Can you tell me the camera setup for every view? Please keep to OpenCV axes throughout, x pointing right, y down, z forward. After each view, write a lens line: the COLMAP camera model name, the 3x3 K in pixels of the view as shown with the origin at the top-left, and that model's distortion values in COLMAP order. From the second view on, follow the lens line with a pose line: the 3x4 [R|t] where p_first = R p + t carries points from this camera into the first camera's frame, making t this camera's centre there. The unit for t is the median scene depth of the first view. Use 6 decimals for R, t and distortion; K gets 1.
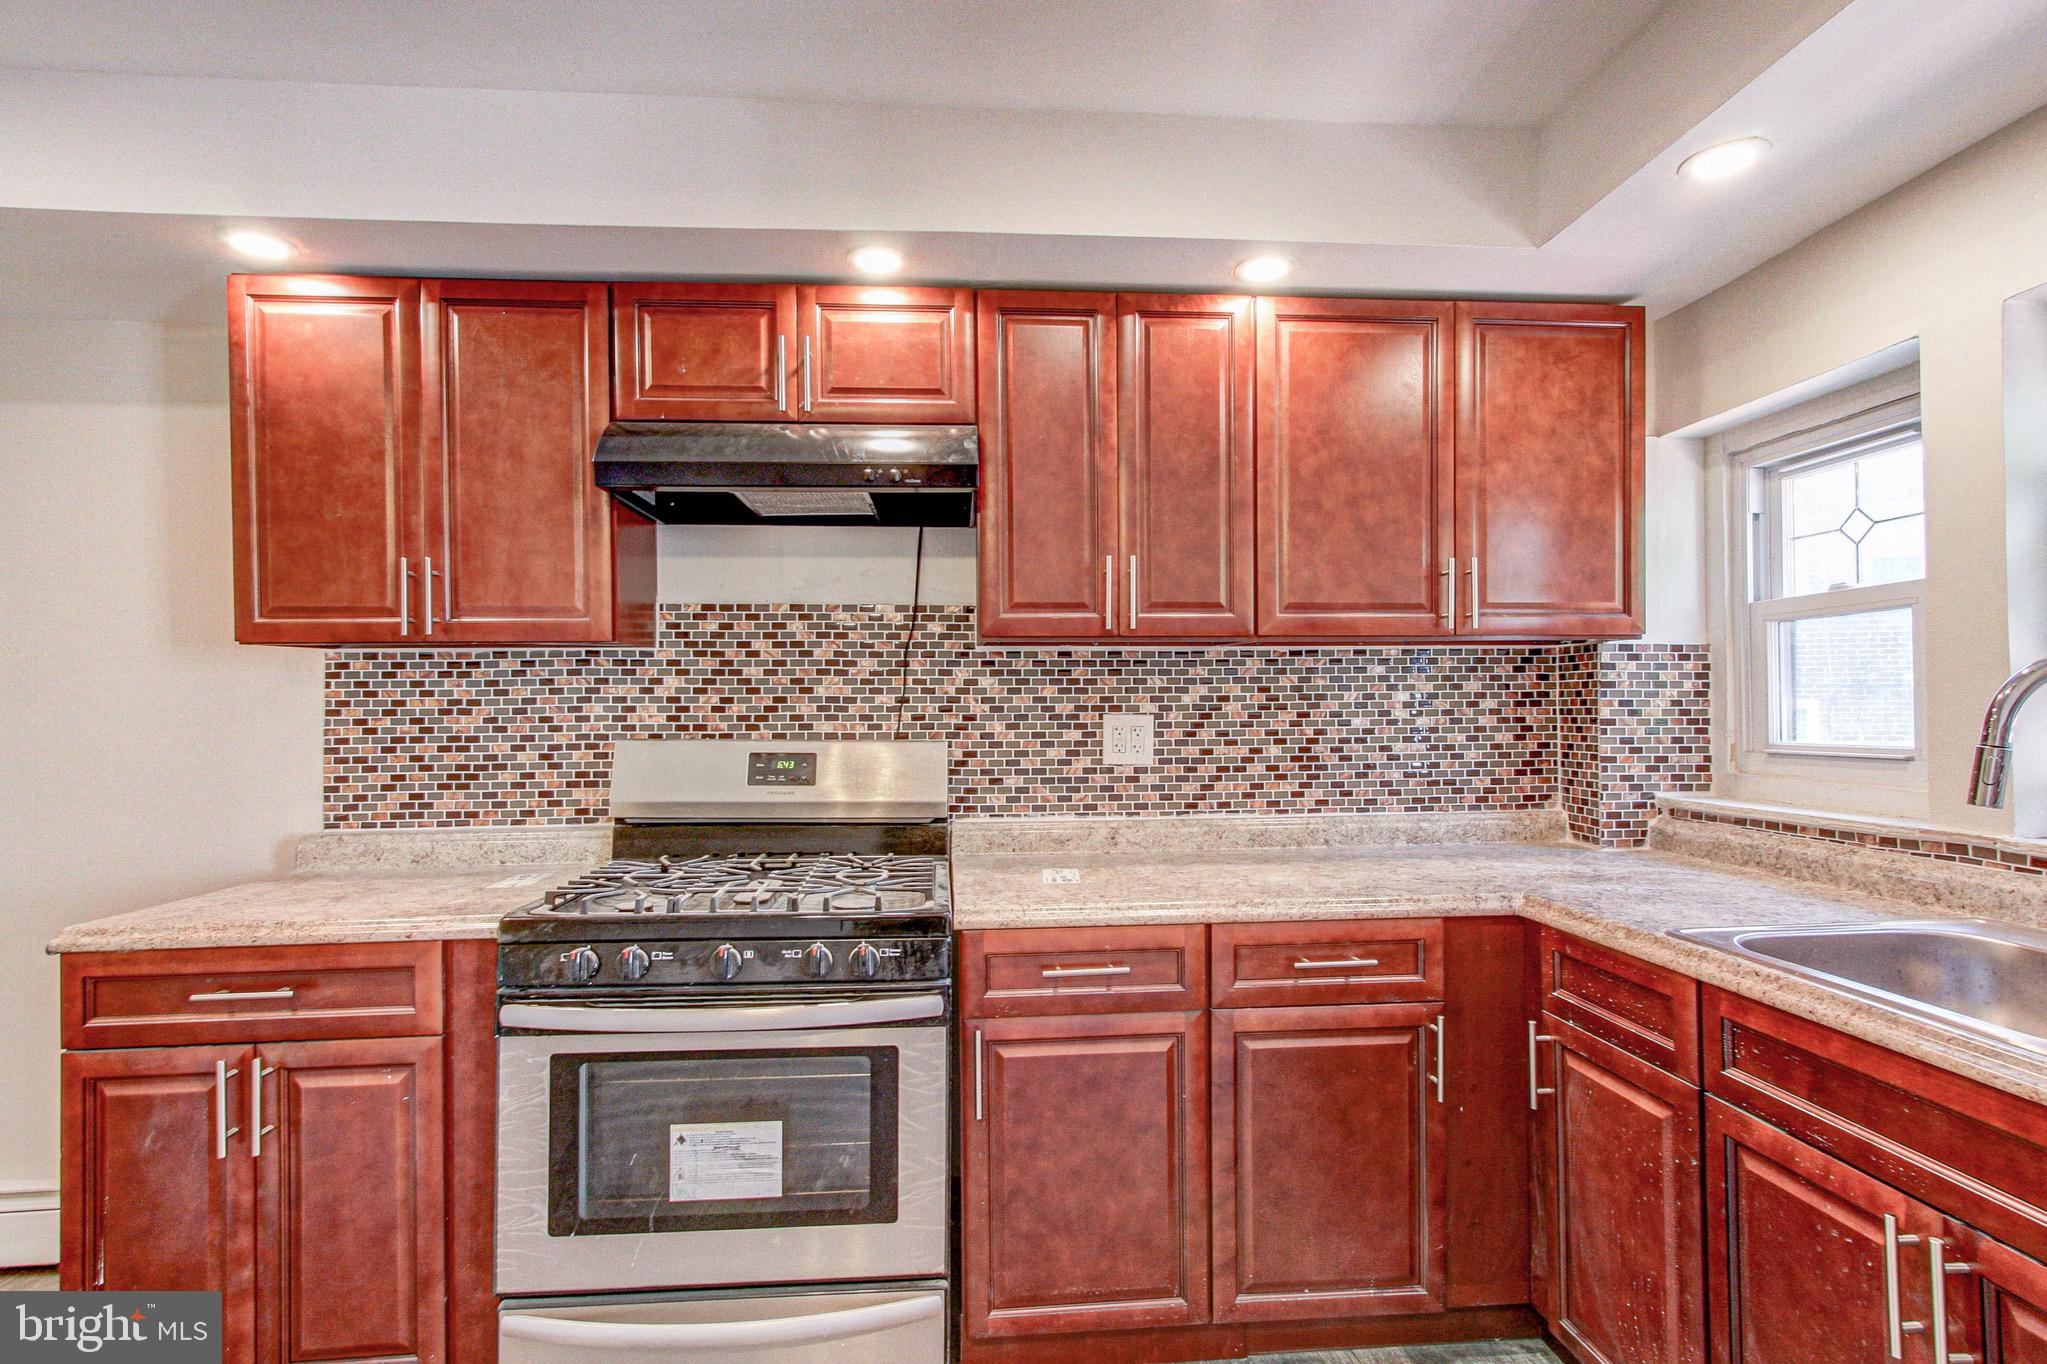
lens RADIAL K [[996.7, 0, 1027.7], [0, 996.7, 698.4], [0, 0, 1]] dist [0.000426, 0.000821]
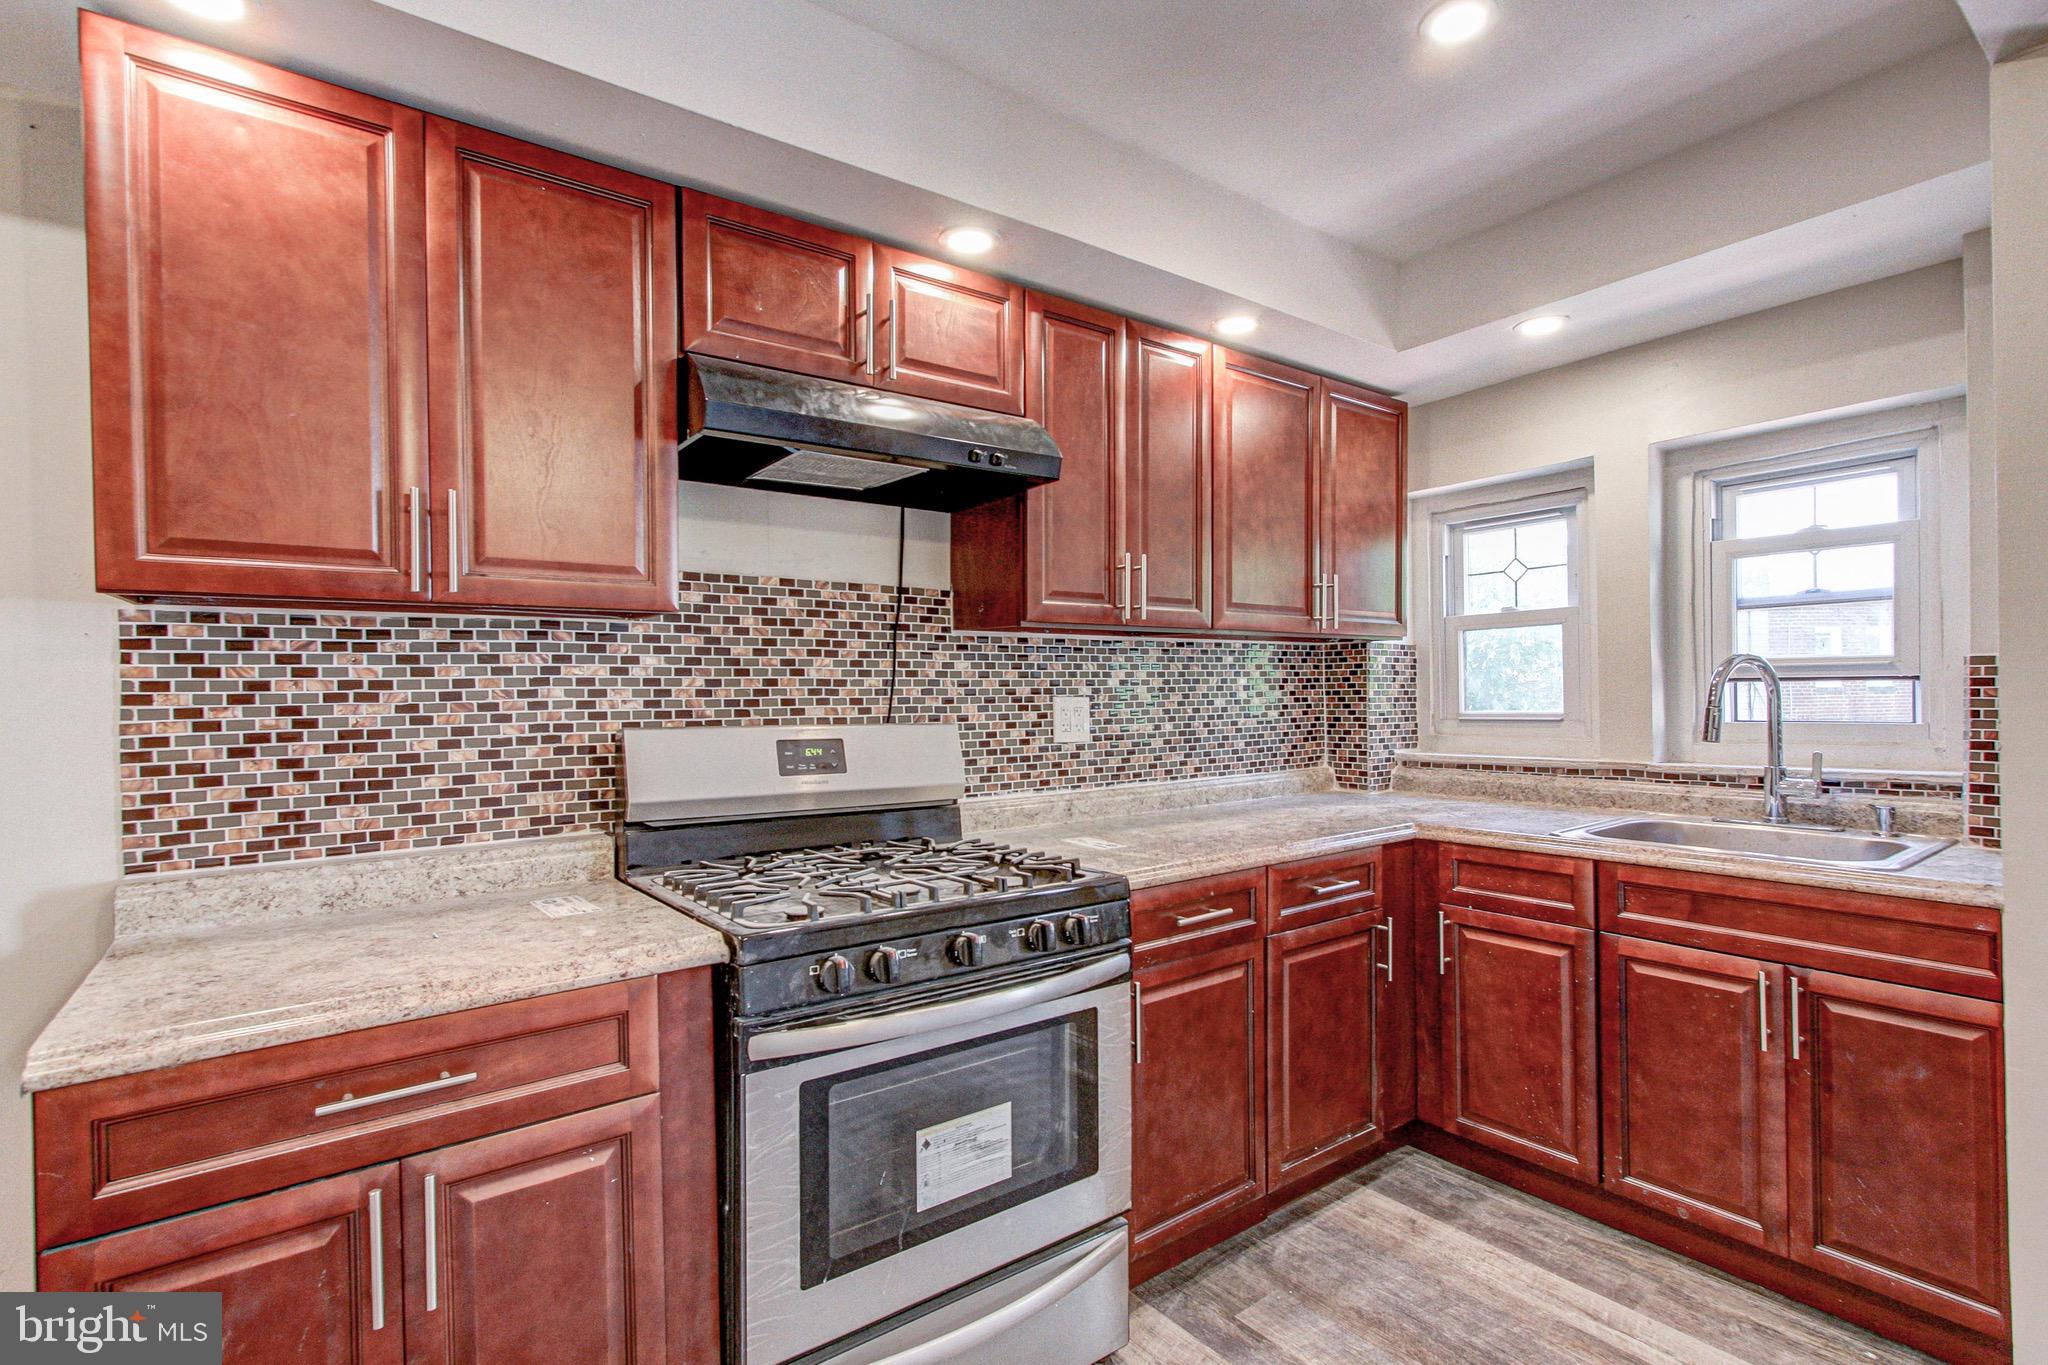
lens RADIAL K [[989.4, 0, 1028.4], [0, 989.4, 696.7], [0, 0, 1]] dist [0.000074, 0.001496]
pose [[0.837800, -0.005491, 0.545950, -0.555429], [0.002092, 0.999974, 0.006846, 0.008894], [-0.545973, -0.004594, 0.837790, 0.117351]]
